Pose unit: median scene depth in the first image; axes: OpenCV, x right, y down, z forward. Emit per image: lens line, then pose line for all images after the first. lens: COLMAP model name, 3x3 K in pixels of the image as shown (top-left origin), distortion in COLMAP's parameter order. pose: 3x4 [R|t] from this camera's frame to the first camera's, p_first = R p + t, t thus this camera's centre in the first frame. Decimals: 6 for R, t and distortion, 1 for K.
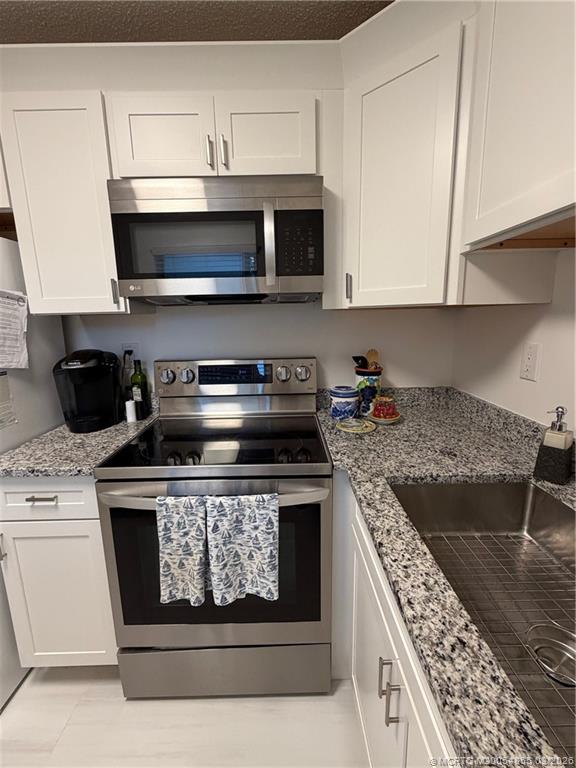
lens RADIAL K [[347.1, 0, 289.2], [0, 347.1, 384.9], [0, 0, 1]] dist [-0.010818, -0.001125]
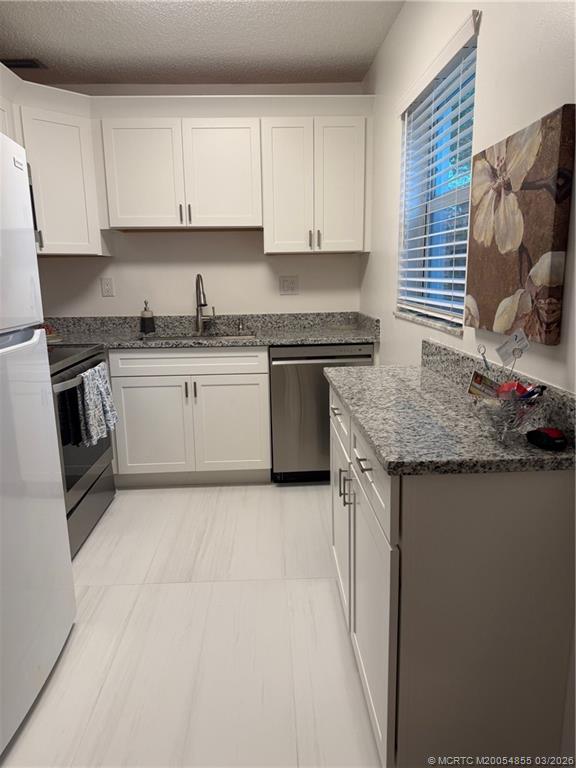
lens RADIAL K [[536.0, 0, 290.5], [0, 536.0, 384.9], [0, 0, 1]] dist [-0.005042, -0.000052]
pose [[-0.023956, -0.188271, 0.981825, -2.384599], [0.206904, 0.959909, 0.189116, 0.105015], [-0.978068, 0.207674, 0.015959, 0.073059]]
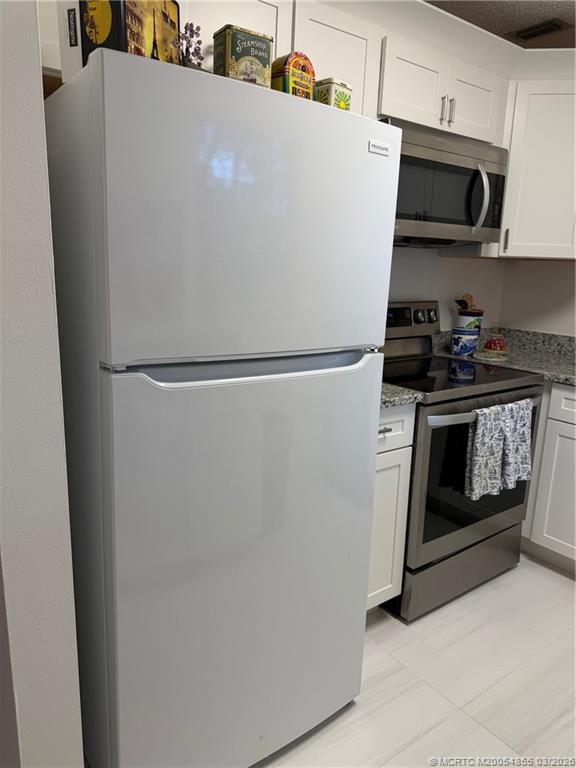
lens RADIAL K [[536.0, 0, 290.5], [0, 536.0, 383.1], [0, 0, 1]] dist [-0.005042, -0.000052]
pose [[0.819144, -0.081677, 0.567744, -1.722538], [0.067550, 0.996659, 0.045921, 0.093057], [-0.569597, 0.000735, 0.821924, -0.133848]]
